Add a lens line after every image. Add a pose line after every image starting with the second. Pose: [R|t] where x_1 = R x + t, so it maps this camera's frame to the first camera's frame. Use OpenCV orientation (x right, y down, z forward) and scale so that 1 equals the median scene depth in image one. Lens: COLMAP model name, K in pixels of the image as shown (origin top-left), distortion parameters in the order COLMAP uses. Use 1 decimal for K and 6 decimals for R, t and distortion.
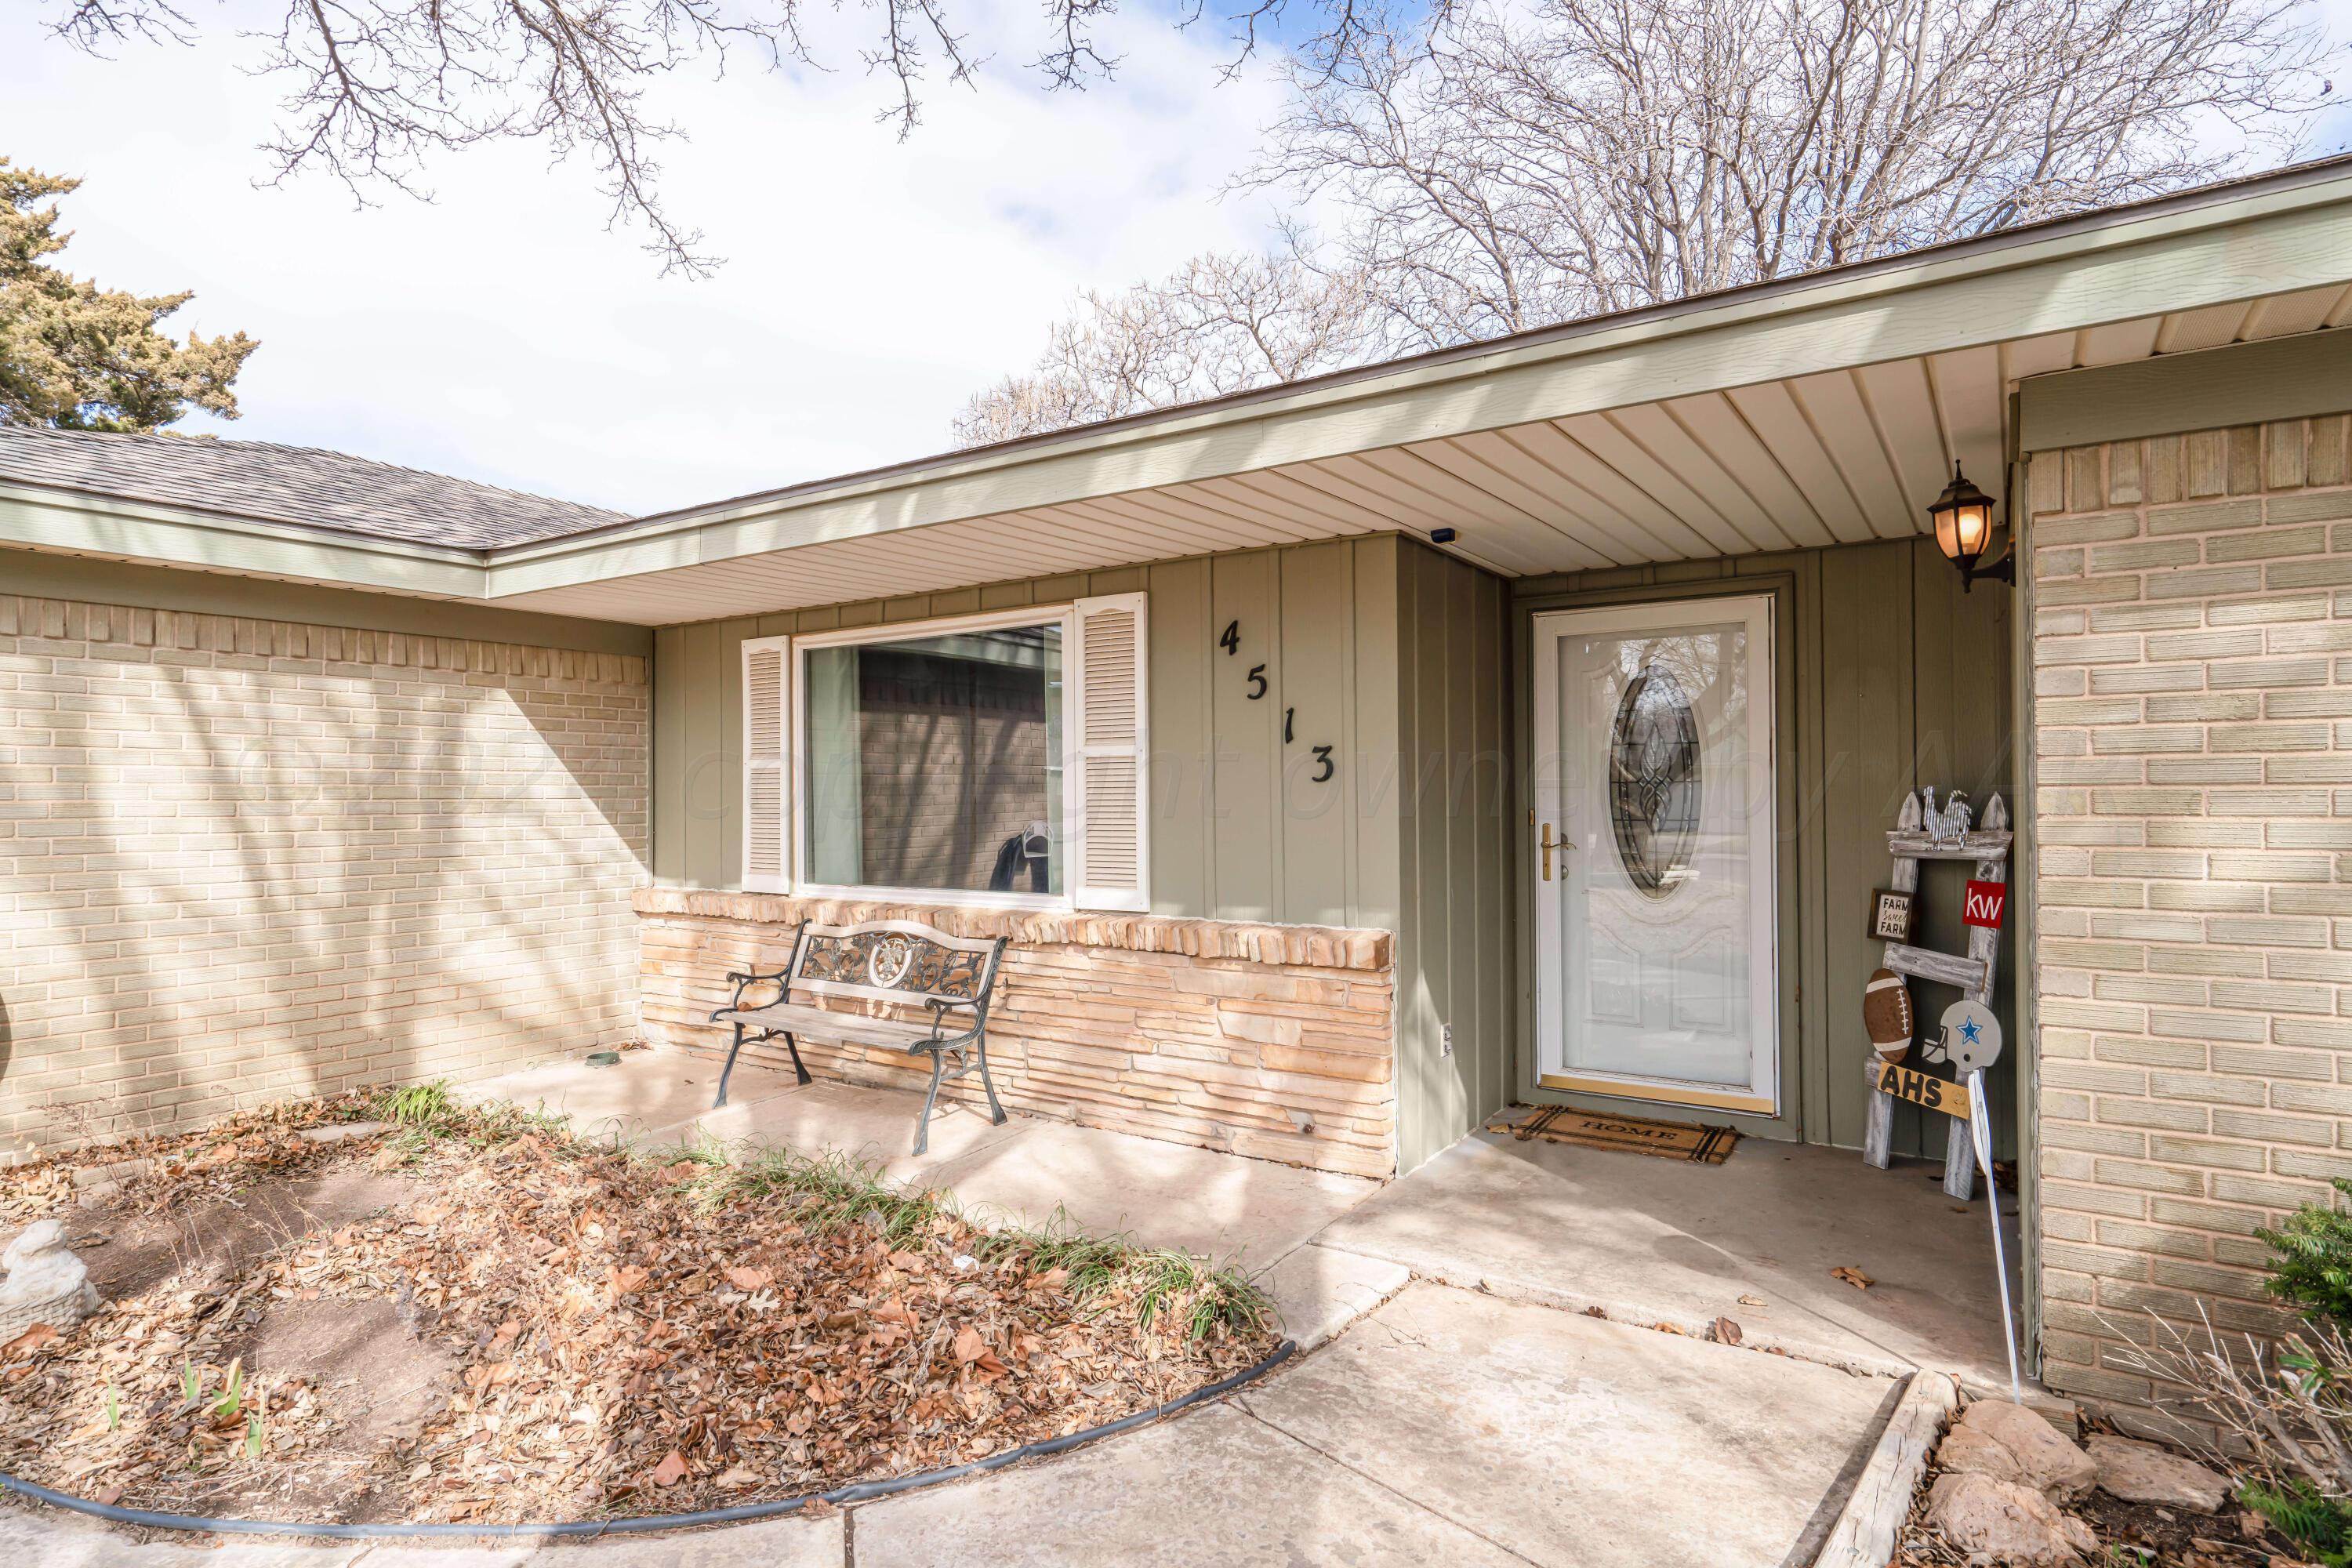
lens RADIAL K [[1234.0, 0, 1176.0], [0, 1234.0, 784.0], [0, 0, 1]] dist [0.000520, 0.000176]
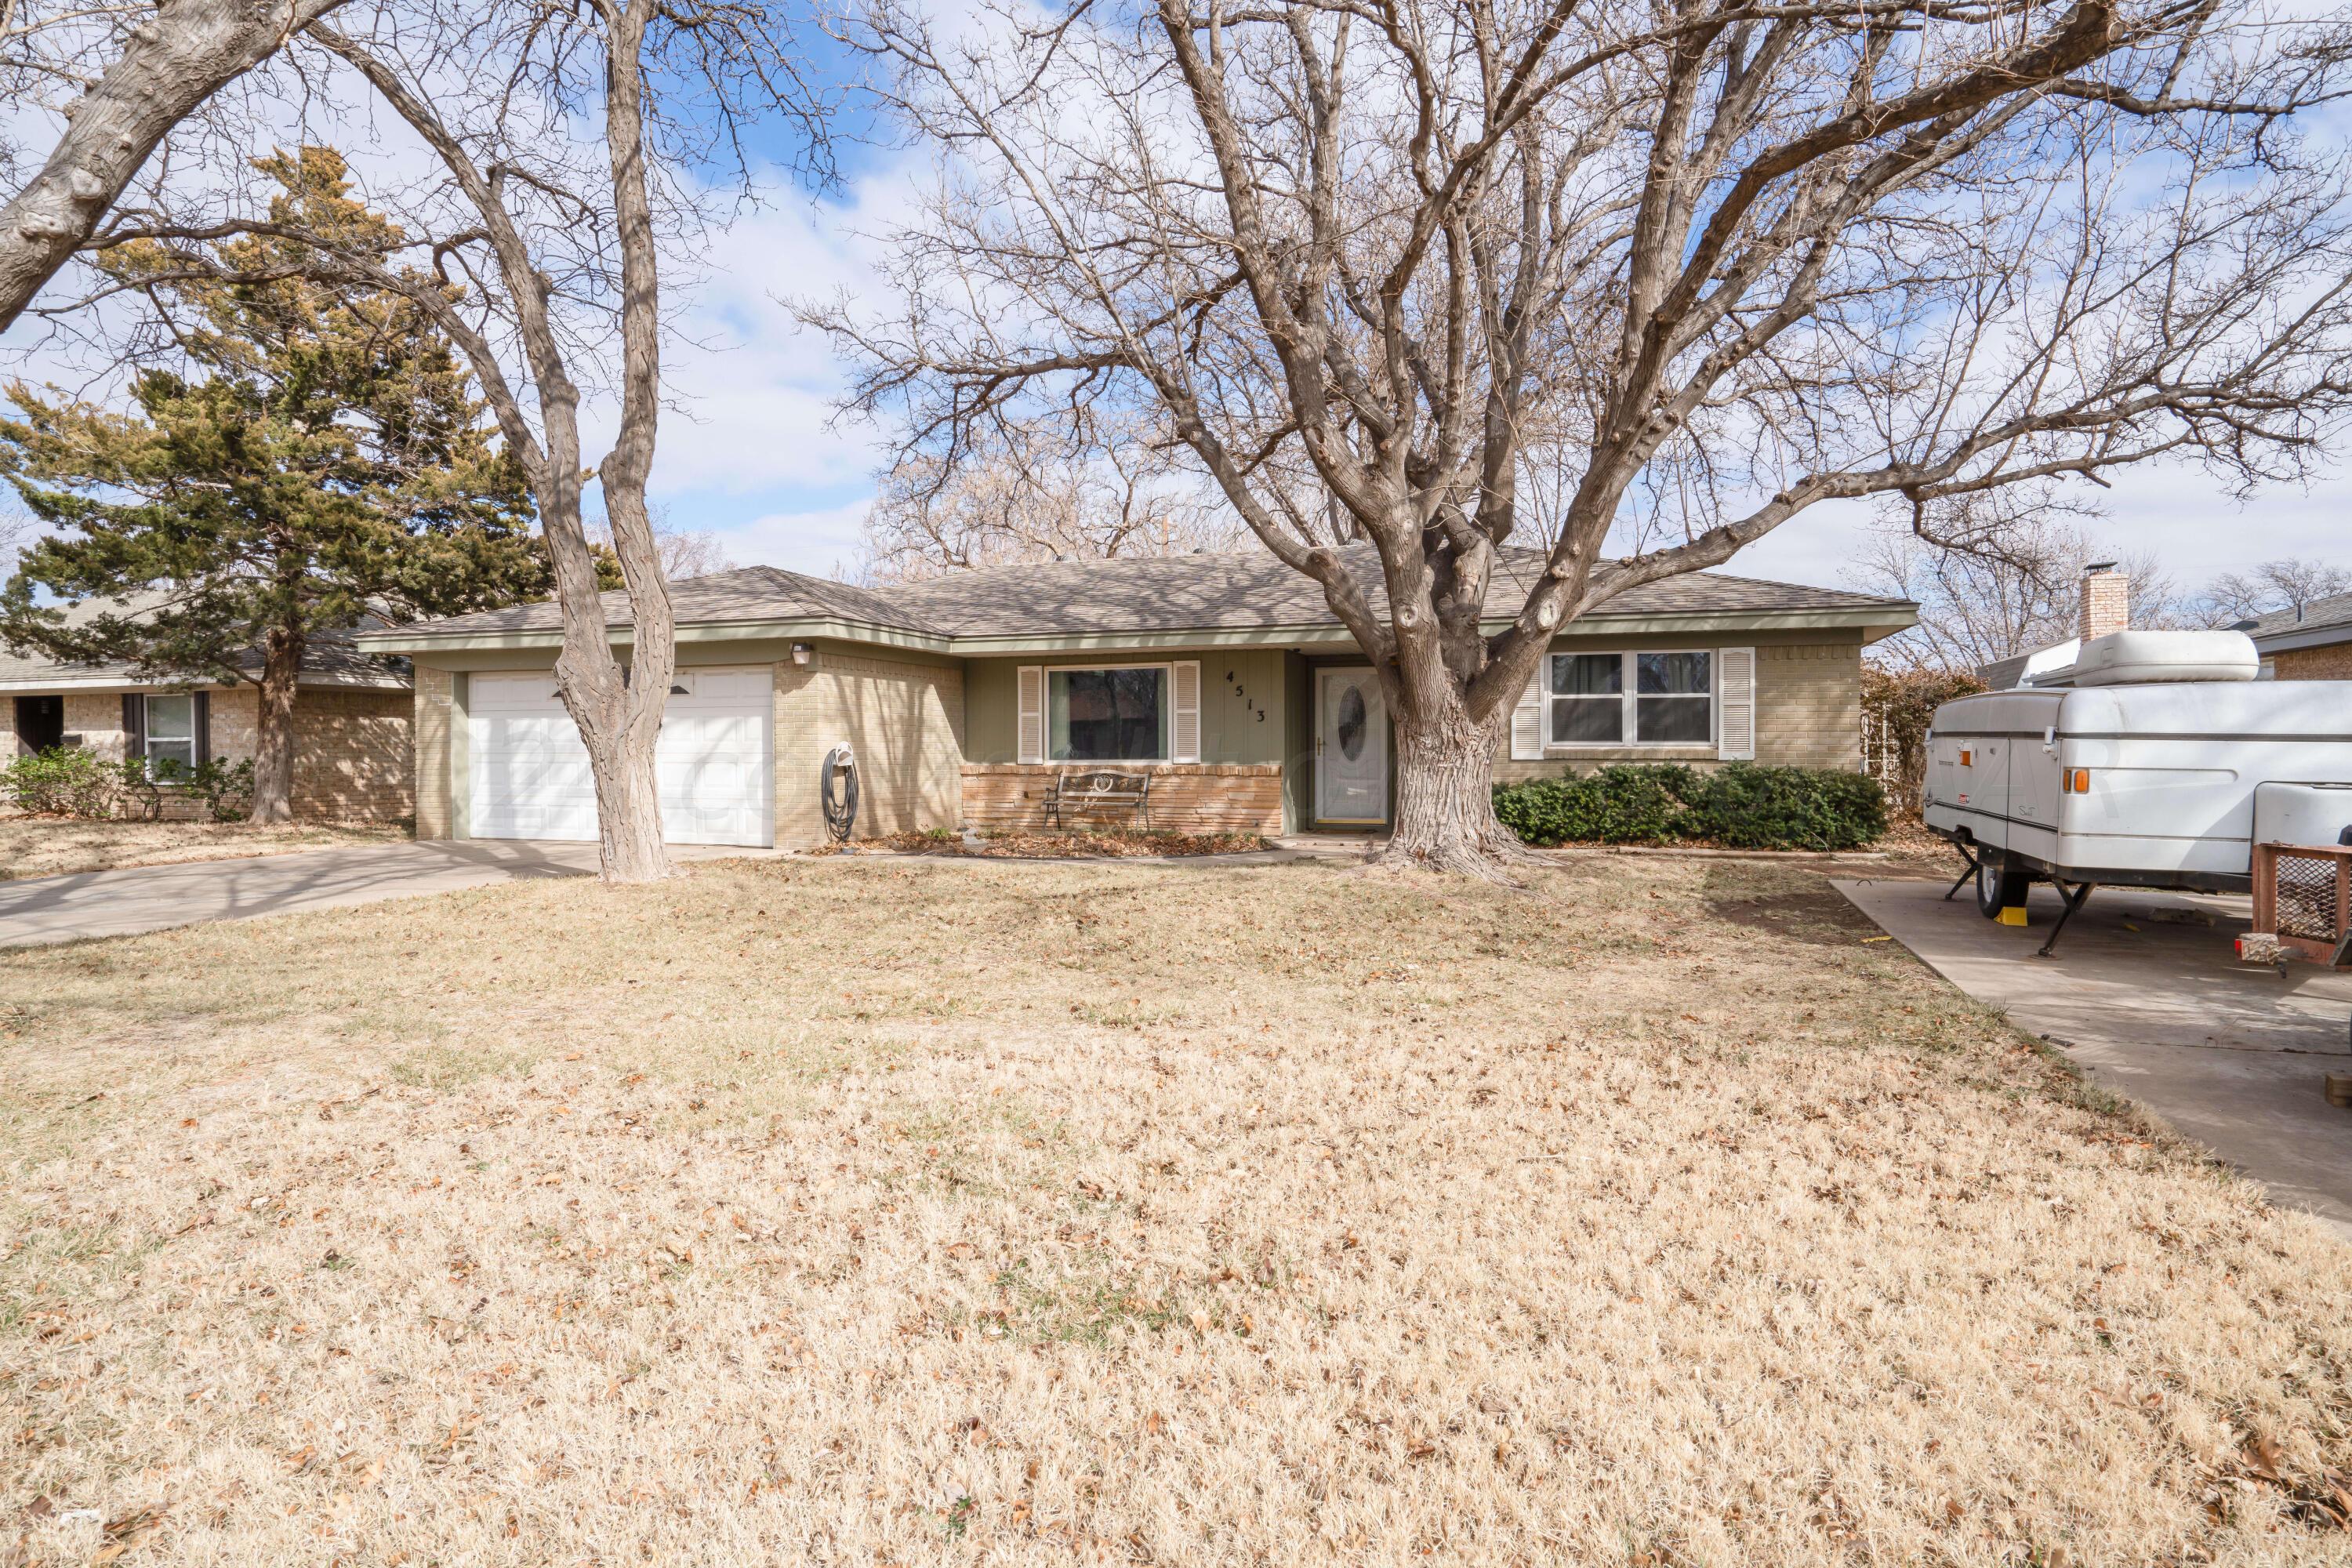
lens RADIAL K [[1087.4, 0, 1176.0], [0, 1087.4, 784.0], [0, 0, 1]] dist [-0.002331, 0.000241]
pose [[0.975068, -0.000259, 0.221905, -0.665349], [-0.007675, 0.999362, 0.034892, 0.058239], [-0.221772, -0.035726, 0.974444, -1.604428]]
